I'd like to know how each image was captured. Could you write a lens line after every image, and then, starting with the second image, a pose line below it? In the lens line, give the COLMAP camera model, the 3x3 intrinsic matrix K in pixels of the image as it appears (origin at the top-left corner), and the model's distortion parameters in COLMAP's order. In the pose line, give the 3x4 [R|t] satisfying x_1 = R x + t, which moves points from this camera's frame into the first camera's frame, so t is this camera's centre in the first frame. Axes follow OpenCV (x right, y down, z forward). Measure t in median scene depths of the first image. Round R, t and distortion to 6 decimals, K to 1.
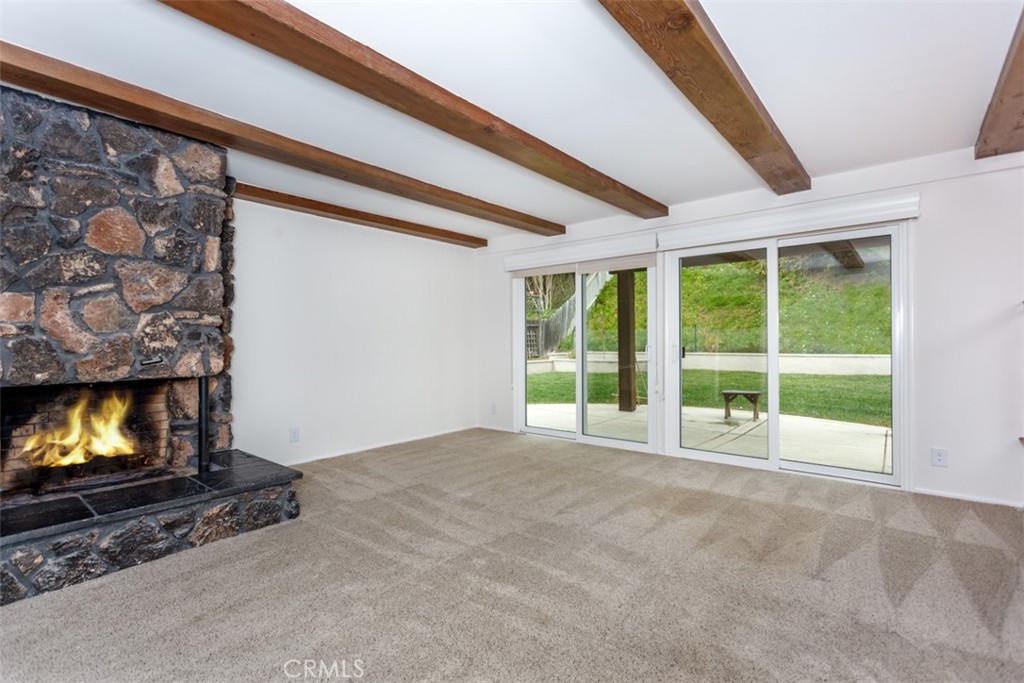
lens RADIAL K [[486.3, 0, 509.0], [0, 486.3, 341.7], [0, 0, 1]] dist [0.002647, -0.000513]
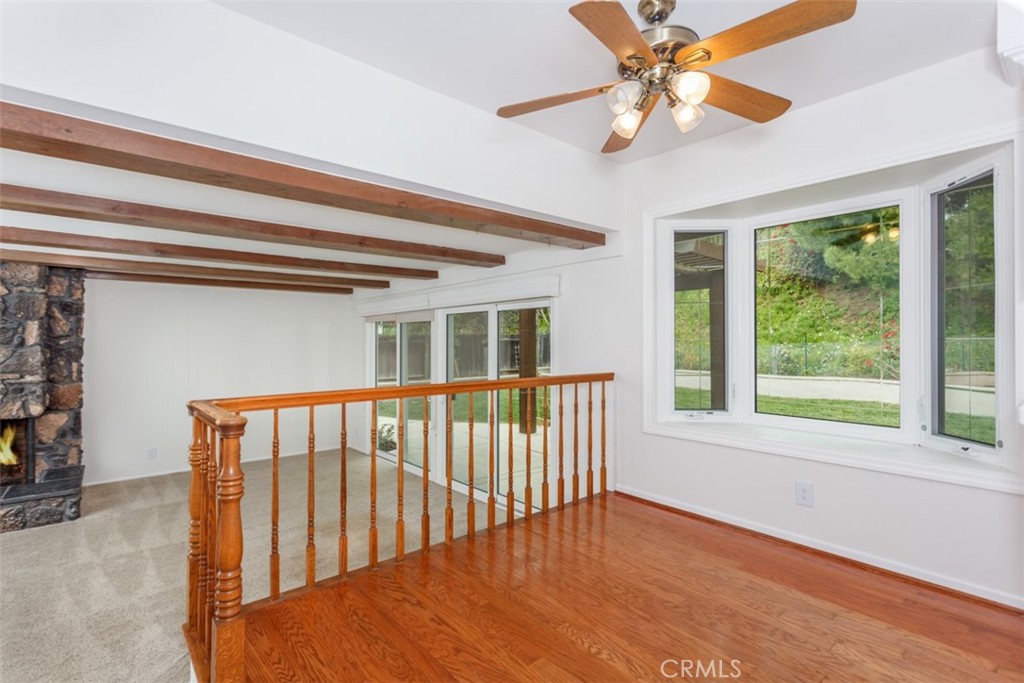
lens RADIAL K [[486.3, 0, 519.0], [0, 486.3, 340.5], [0, 0, 1]] dist [0.002647, -0.000513]
pose [[0.985790, 0.002554, -0.167961, 1.071627], [-0.002712, 0.999996, -0.000709, -0.163533], [0.167958, 0.001154, 0.985793, -0.183973]]
